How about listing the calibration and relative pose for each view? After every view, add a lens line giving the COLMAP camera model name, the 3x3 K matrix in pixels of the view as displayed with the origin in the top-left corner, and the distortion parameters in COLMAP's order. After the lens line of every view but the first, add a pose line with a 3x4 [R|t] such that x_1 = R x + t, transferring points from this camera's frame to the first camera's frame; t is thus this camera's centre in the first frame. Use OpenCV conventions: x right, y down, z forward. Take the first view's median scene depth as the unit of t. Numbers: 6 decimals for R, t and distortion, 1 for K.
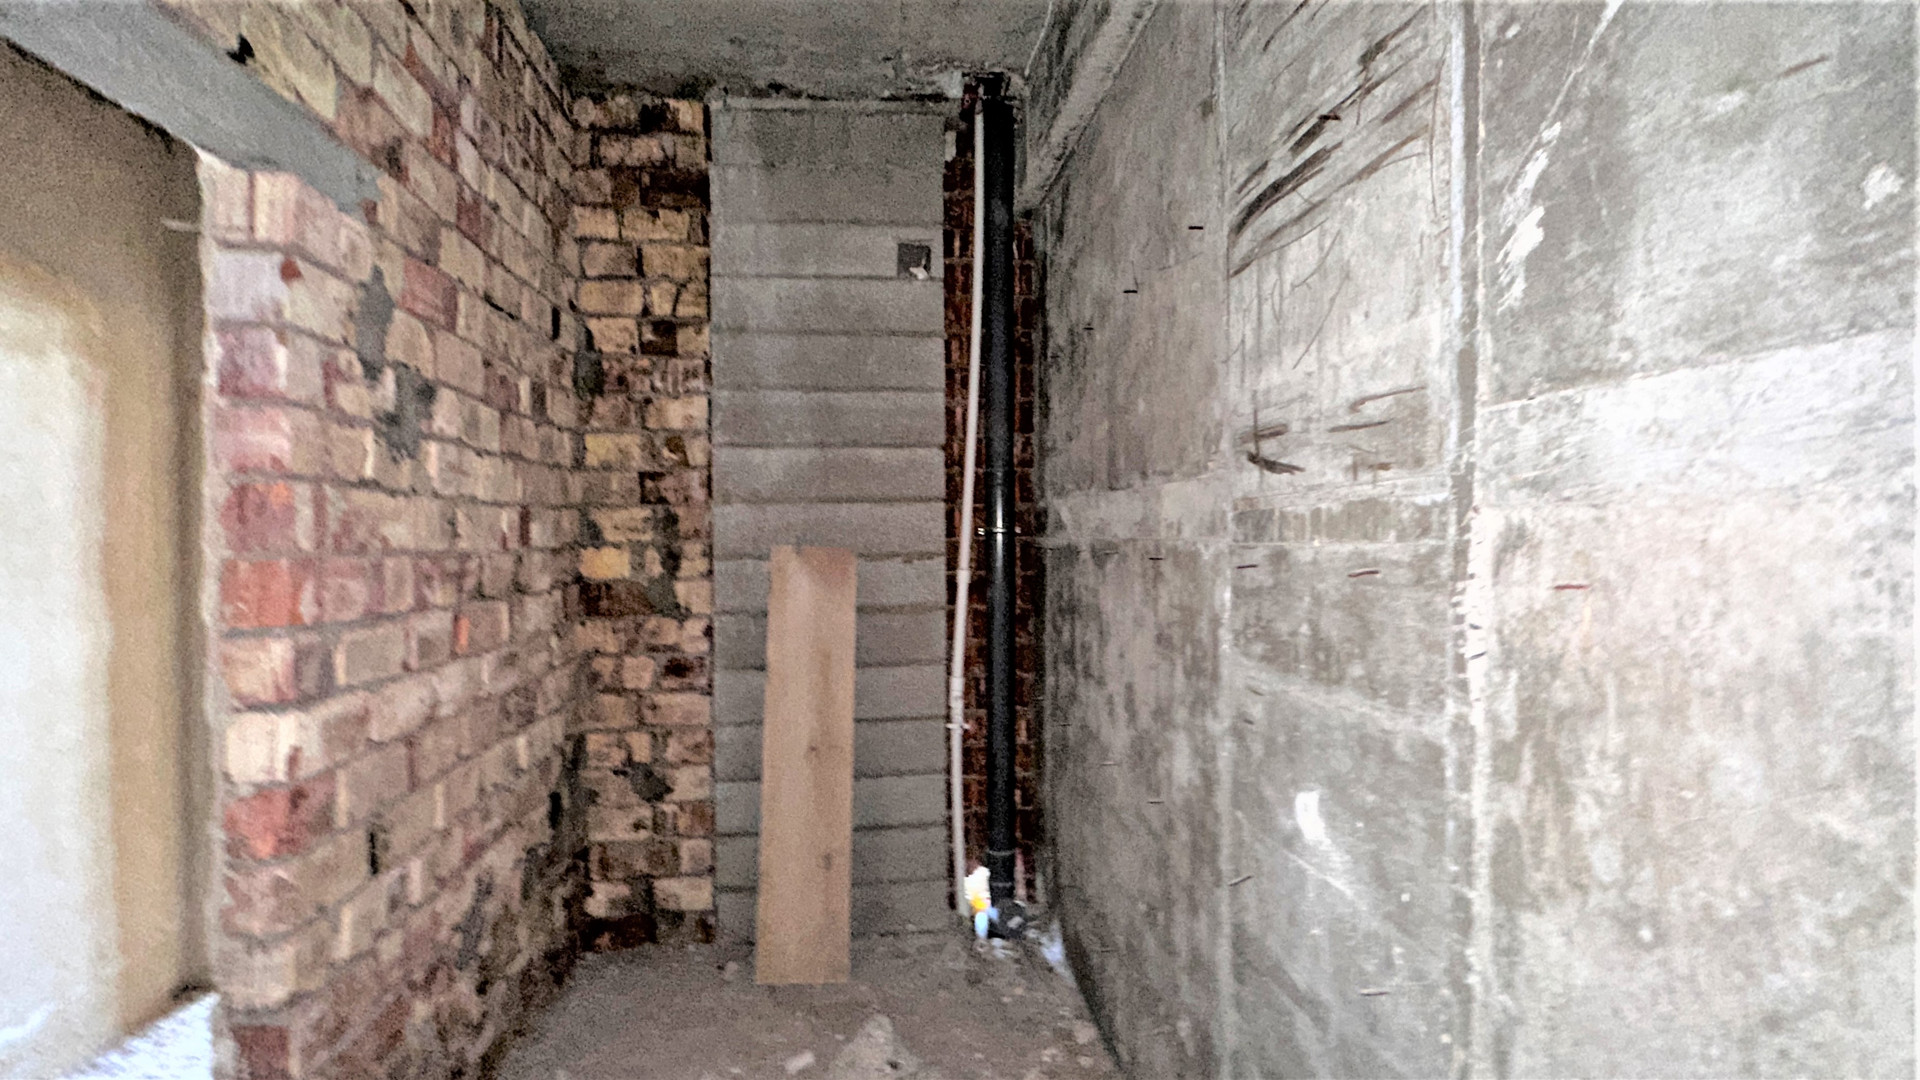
lens RADIAL K [[785.5, 0, 960.0], [0, 785.5, 540.0], [0, 0, 1]] dist [-0.001220, 0.000100]
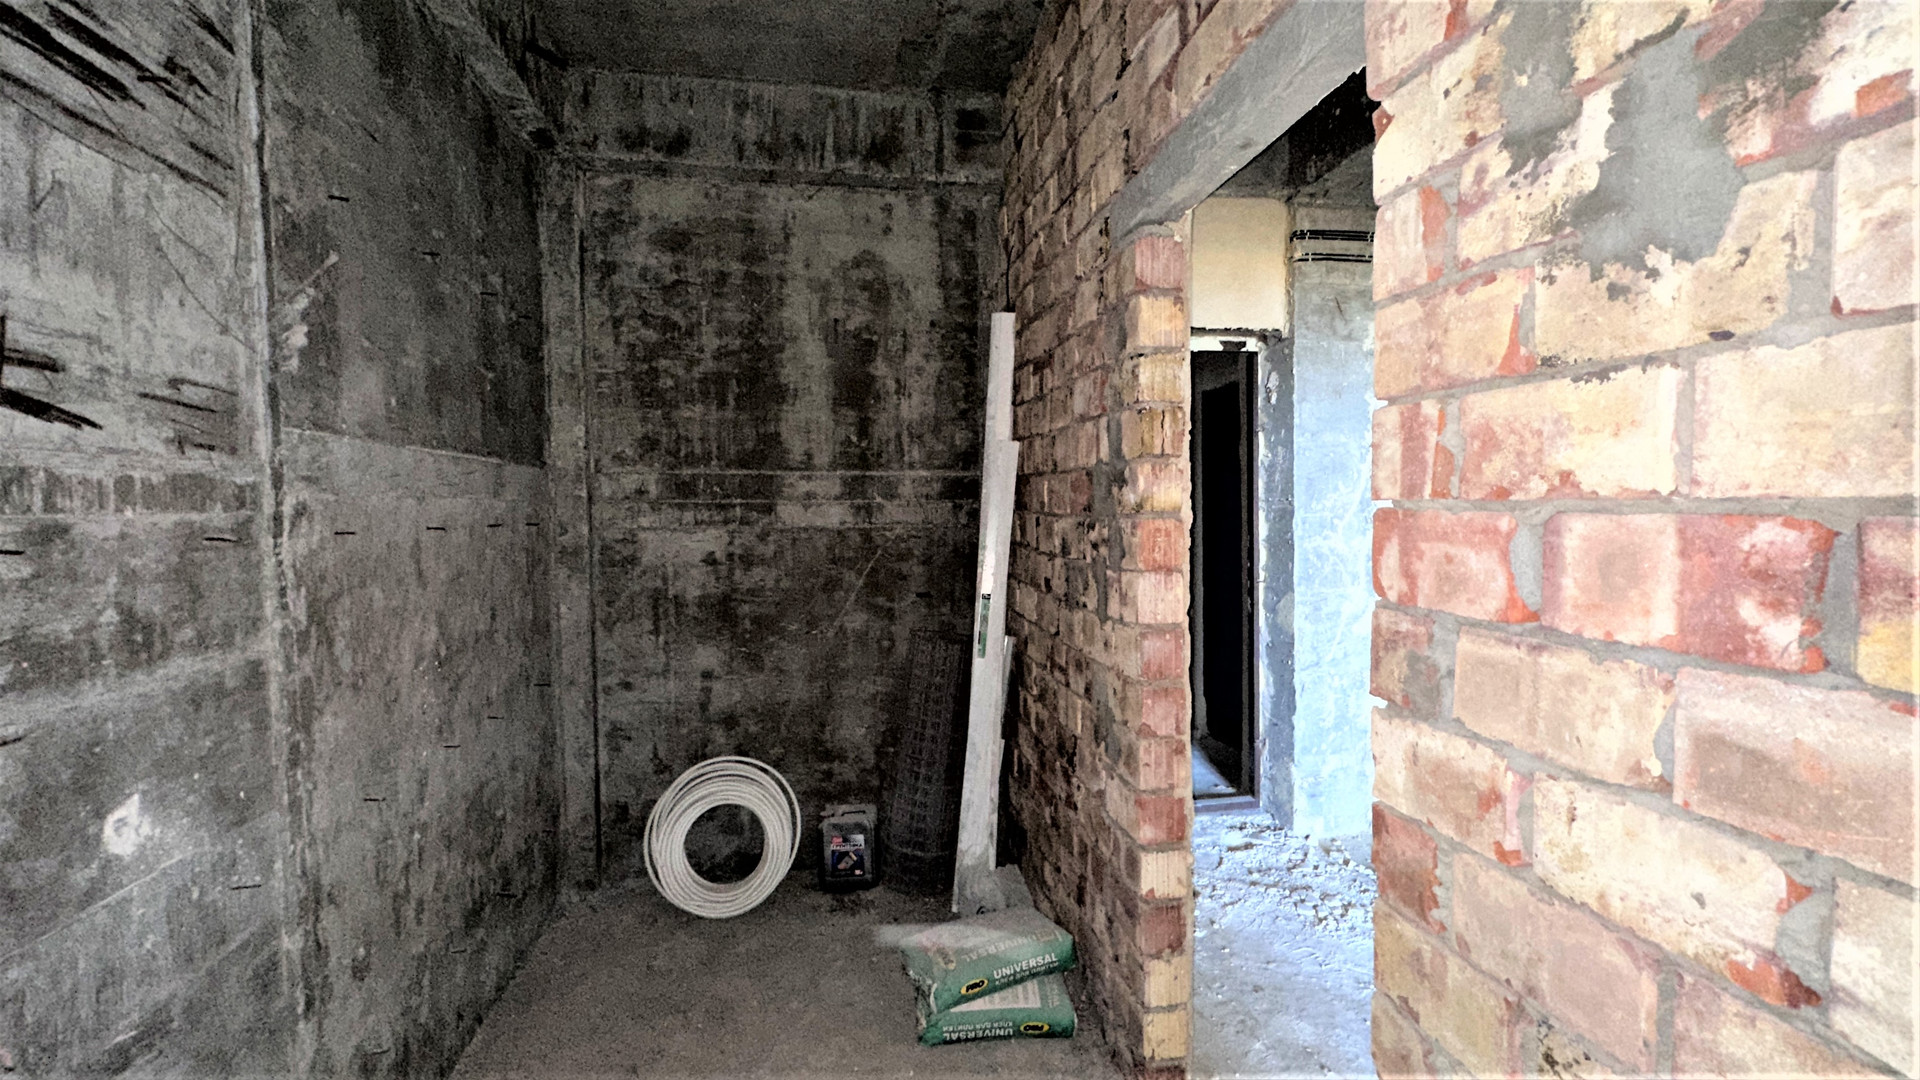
lens RADIAL K [[785.5, 0, 960.0], [0, 785.5, 540.0], [0, 0, 1]] dist [-0.001220, 0.000100]
pose [[-0.999010, 0.021104, -0.039170, -0.491633], [0.019453, 0.998926, 0.042053, 0.014980], [0.040016, 0.041249, -0.998347, 2.071256]]
